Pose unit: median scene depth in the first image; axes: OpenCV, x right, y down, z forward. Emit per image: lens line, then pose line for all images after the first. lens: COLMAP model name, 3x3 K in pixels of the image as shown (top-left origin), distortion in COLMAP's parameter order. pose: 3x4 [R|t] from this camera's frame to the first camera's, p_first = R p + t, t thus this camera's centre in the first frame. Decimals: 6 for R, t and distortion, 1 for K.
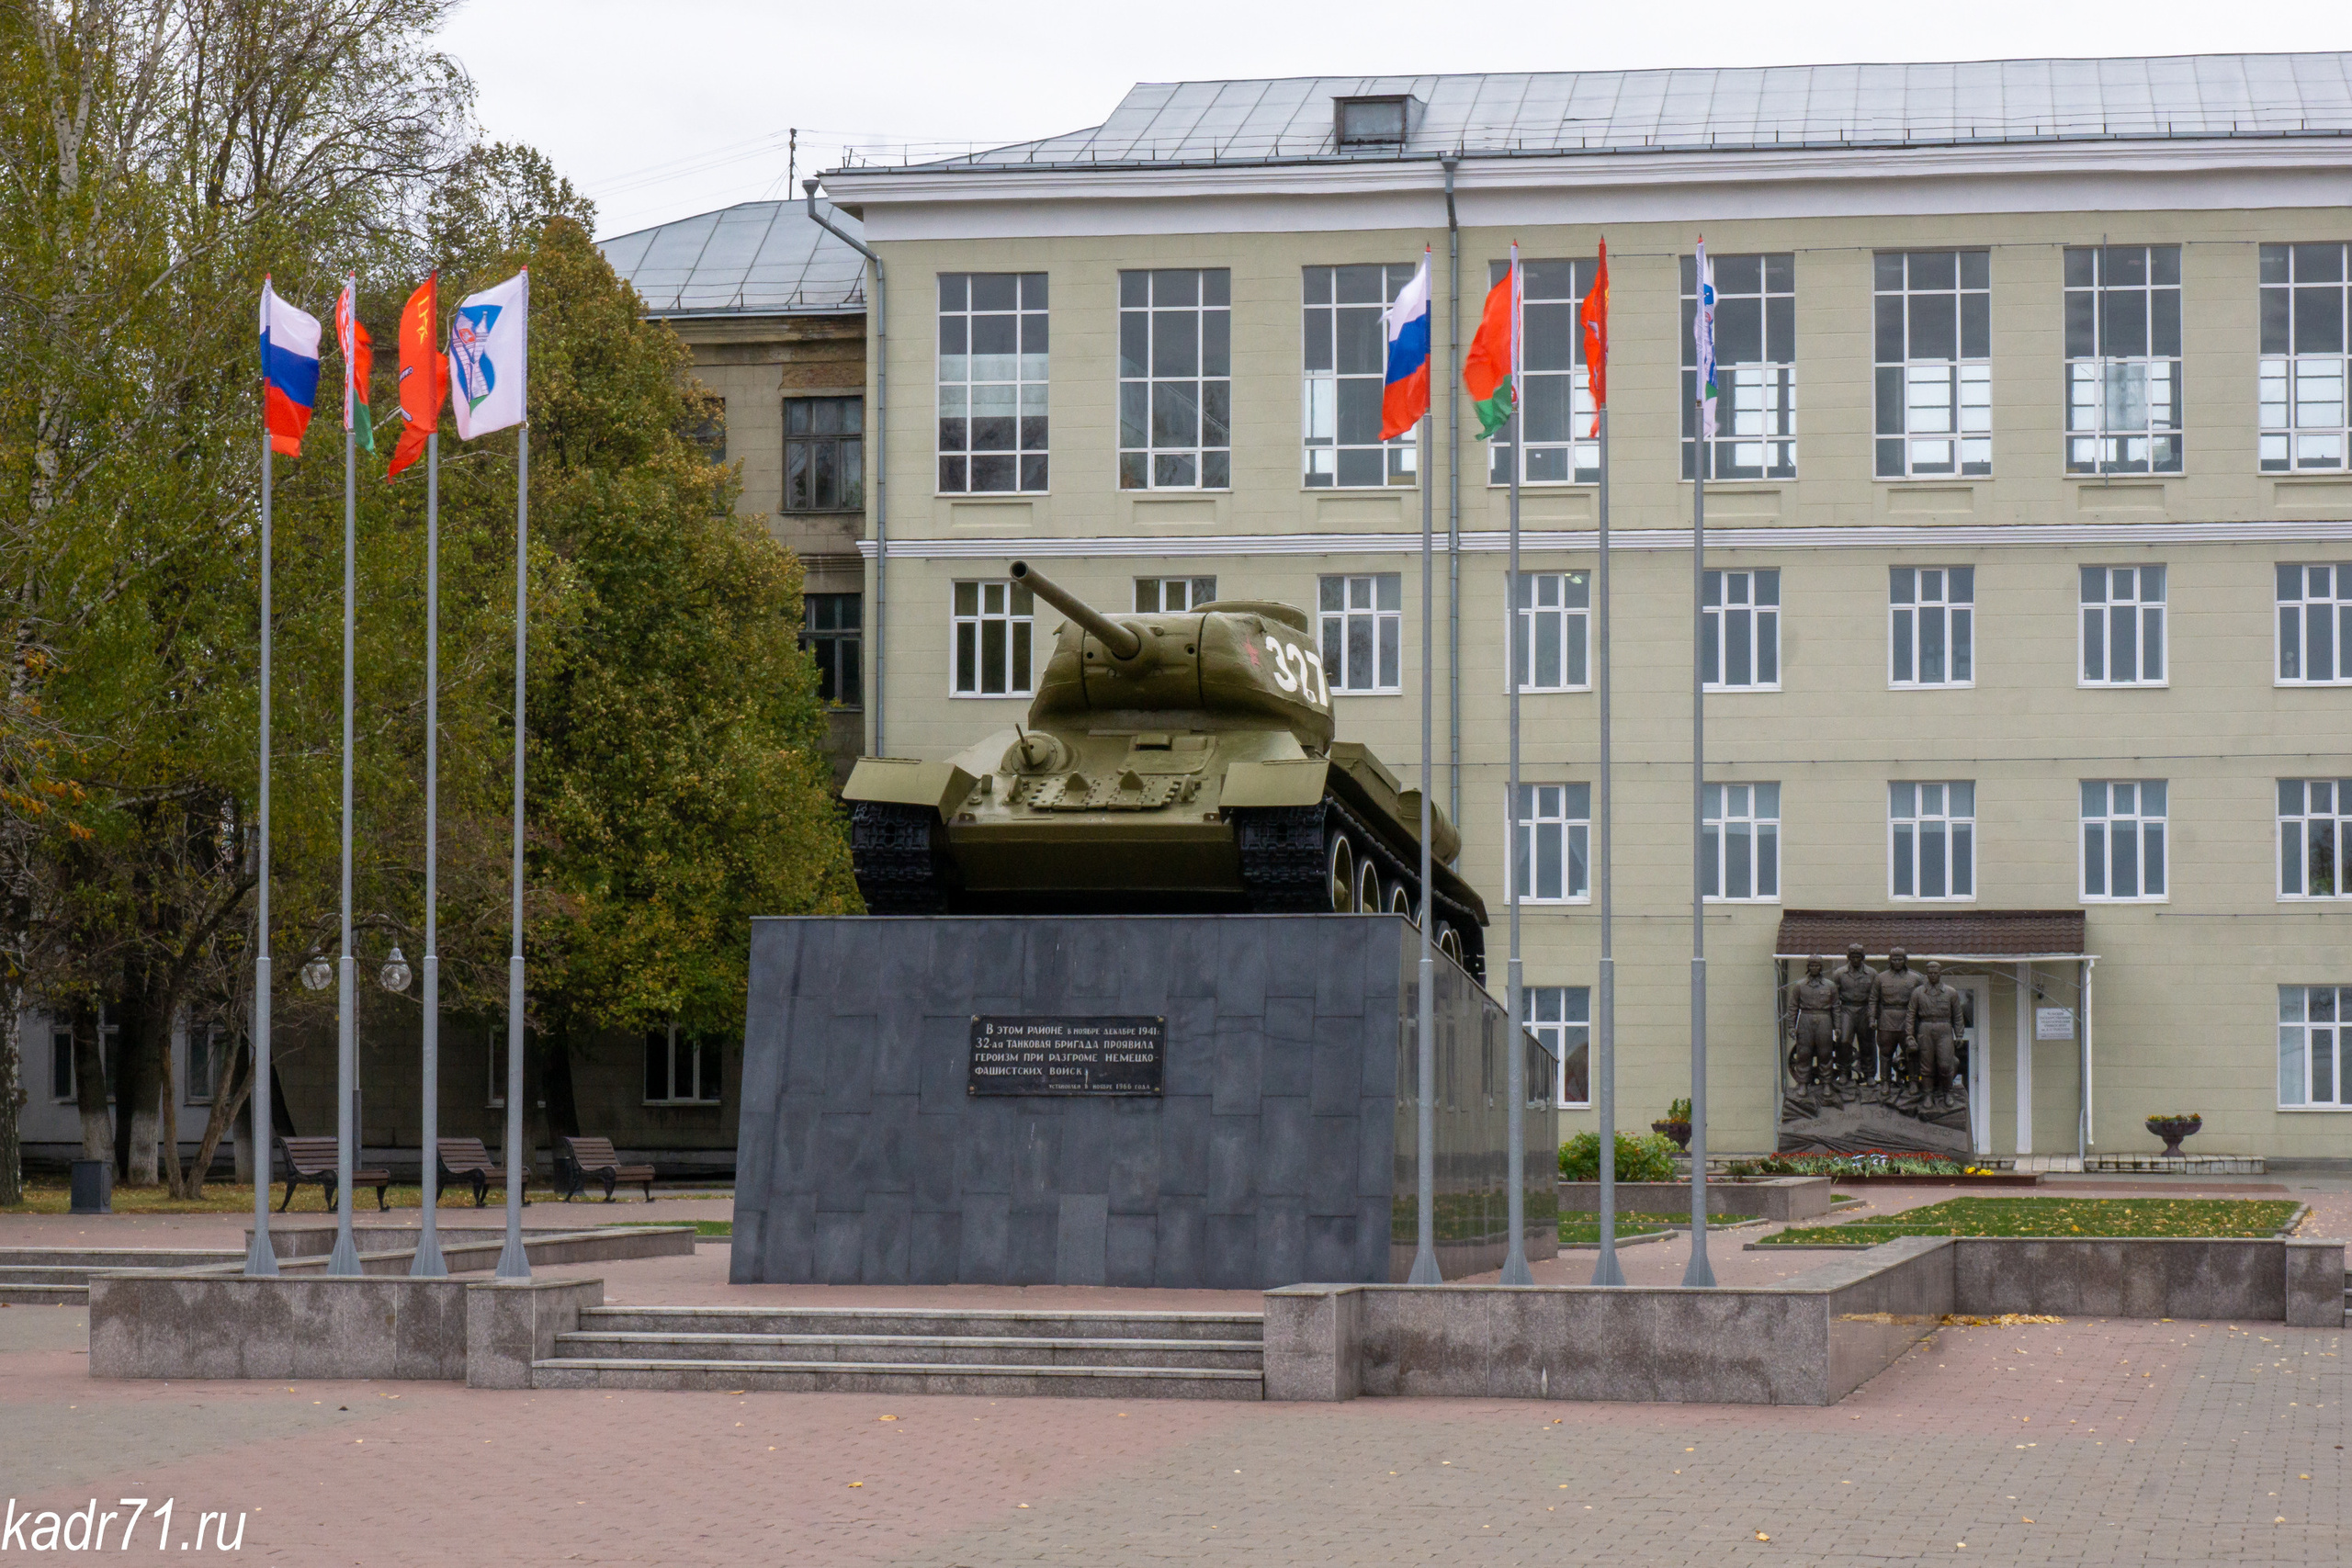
lens RADIAL K [[6196.0, 0, 1263.5], [0, 6196.0, 789.5], [0, 0, 1]] dist [0.012884, 0.675766]
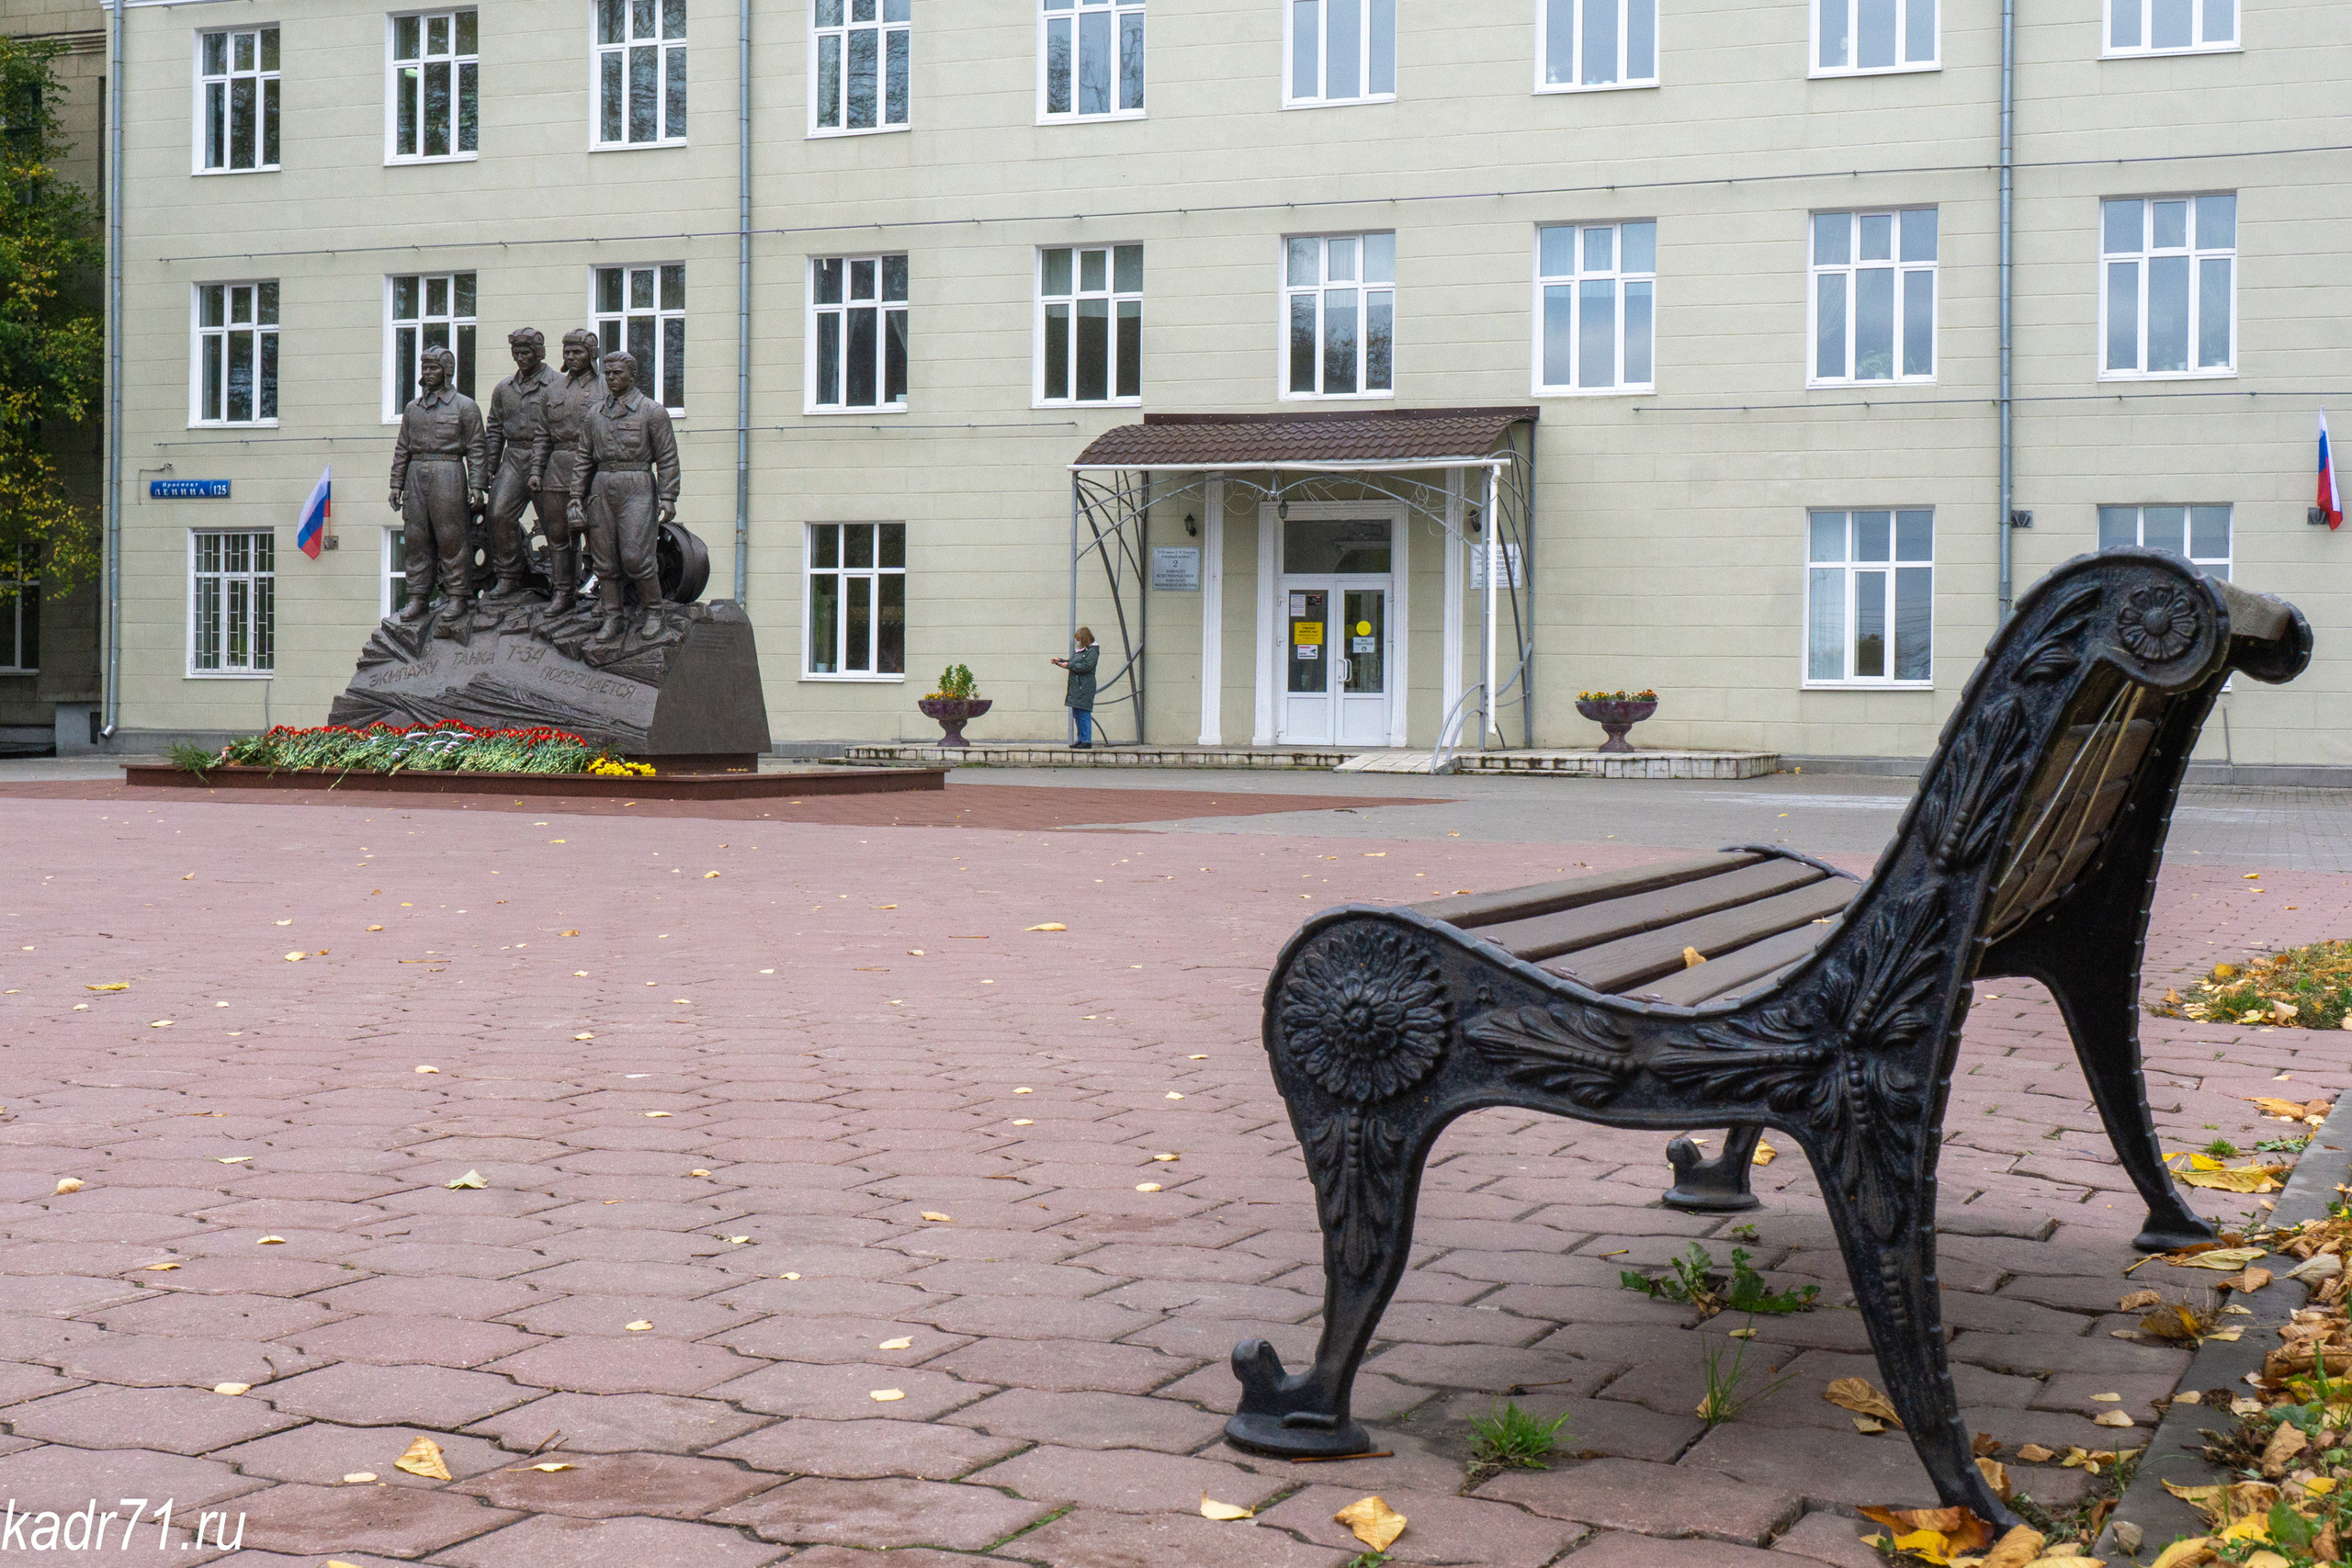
lens RADIAL K [[3266.1, 0, 1125.5], [0, 3266.1, 747.5], [0, 0, 1]] dist [0.002946, -0.023244]
pose [[0.971954, 0.011313, -0.234901, 0.174655], [0.002008, 0.998407, 0.056392, 0.037286], [0.235164, -0.055282, 0.970382, 0.620859]]
